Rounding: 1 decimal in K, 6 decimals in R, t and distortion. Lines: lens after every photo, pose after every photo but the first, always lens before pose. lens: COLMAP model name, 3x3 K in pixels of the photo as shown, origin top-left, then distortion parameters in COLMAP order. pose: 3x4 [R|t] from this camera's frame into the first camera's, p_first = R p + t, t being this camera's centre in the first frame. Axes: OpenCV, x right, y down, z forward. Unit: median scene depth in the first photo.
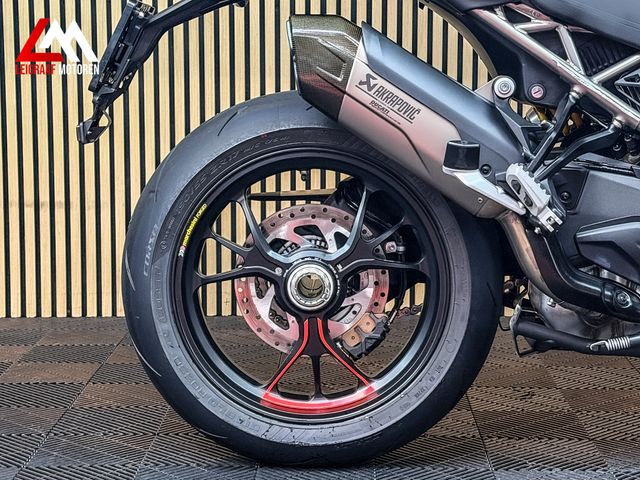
lens RADIAL K [[1409.5, 0, 320.0], [0, 1409.5, 240.0], [0, 0, 1]] dist [0.110123, 0.470568]
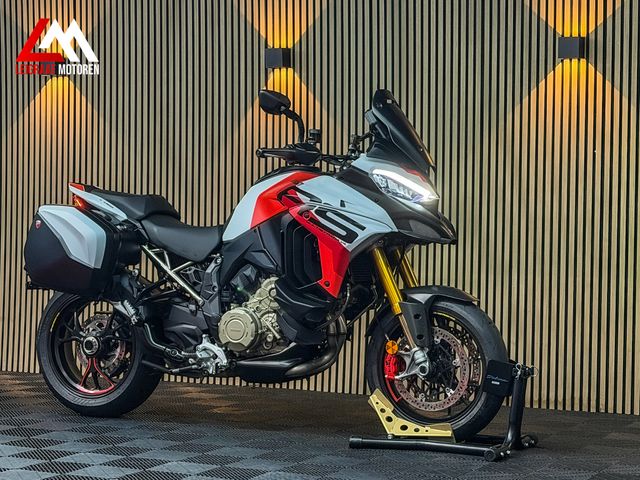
lens RADIAL K [[1409.5, 0, 320.0], [0, 1409.5, 240.0], [0, 0, 1]] dist [0.110123, 0.470568]
pose [[0.910009, 0.017097, -0.414235, 1.555825], [-0.069761, 0.991218, -0.112343, 0.110579], [0.408676, 0.131130, 0.903210, -1.311788]]
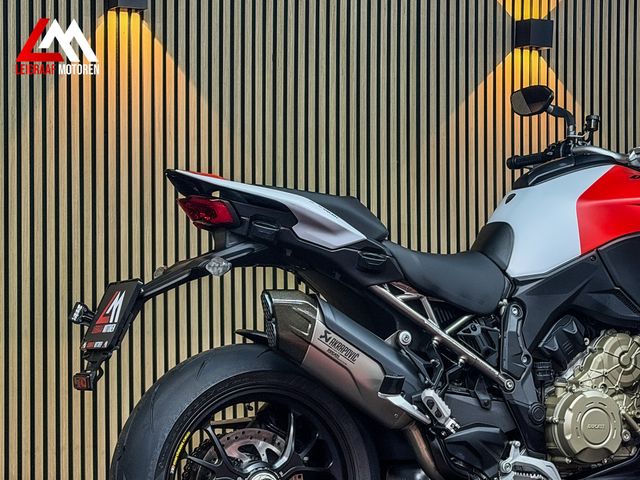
lens RADIAL K [[1409.5, 0, 320.0], [0, 1409.5, 240.0], [0, 0, 1]] dist [0.110123, 0.470568]
pose [[0.886342, 0.009436, 0.462936, -0.612506], [0.075573, 0.983438, -0.164738, 0.026485], [-0.456823, 0.180999, 0.870949, -0.250042]]
